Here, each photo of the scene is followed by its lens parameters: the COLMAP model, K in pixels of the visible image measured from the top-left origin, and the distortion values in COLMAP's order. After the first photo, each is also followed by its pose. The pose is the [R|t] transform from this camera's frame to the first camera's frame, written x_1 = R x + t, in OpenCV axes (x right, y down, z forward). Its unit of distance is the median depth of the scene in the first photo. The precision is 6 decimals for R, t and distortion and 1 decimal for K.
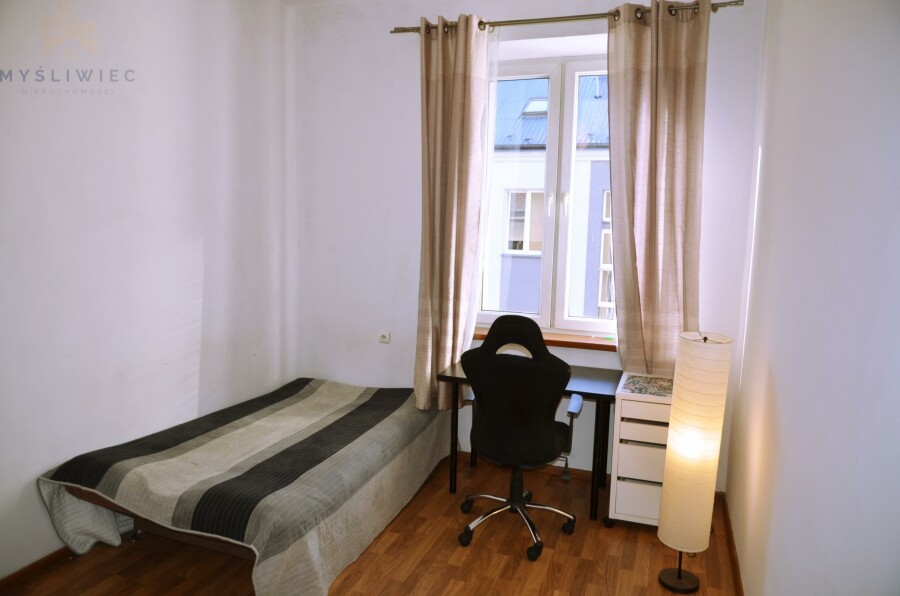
lens RADIAL K [[632.8, 0, 447.3], [0, 632.8, 298.7], [0, 0, 1]] dist [-0.006691, -0.001432]
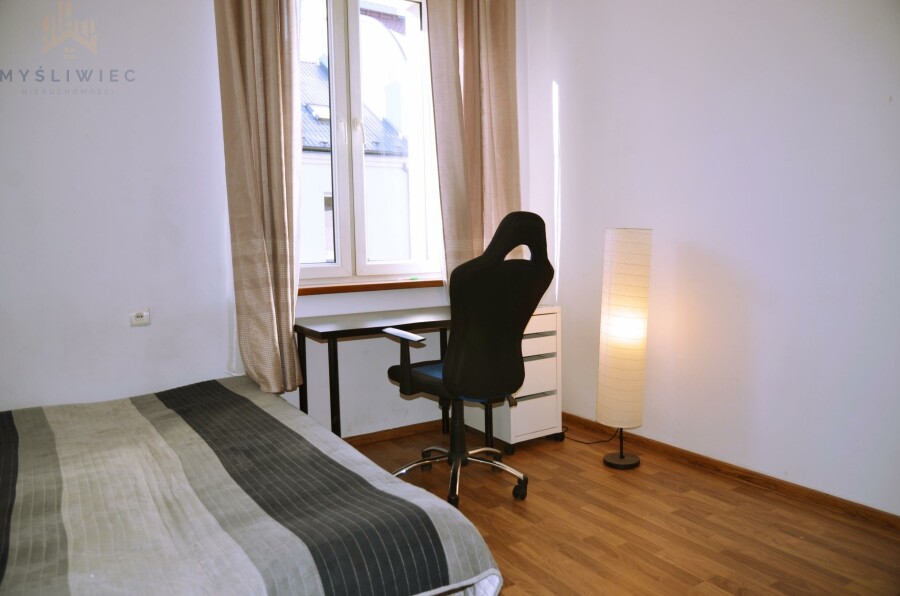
lens RADIAL K [[632.8, 0, 448.1], [0, 632.8, 296.3], [0, 0, 1]] dist [-0.006691, -0.001432]
pose [[0.596362, -0.097439, 0.796780, -0.587889], [0.135648, 0.990563, 0.019610, 0.097339], [-0.791172, 0.096387, 0.603951, 0.503629]]
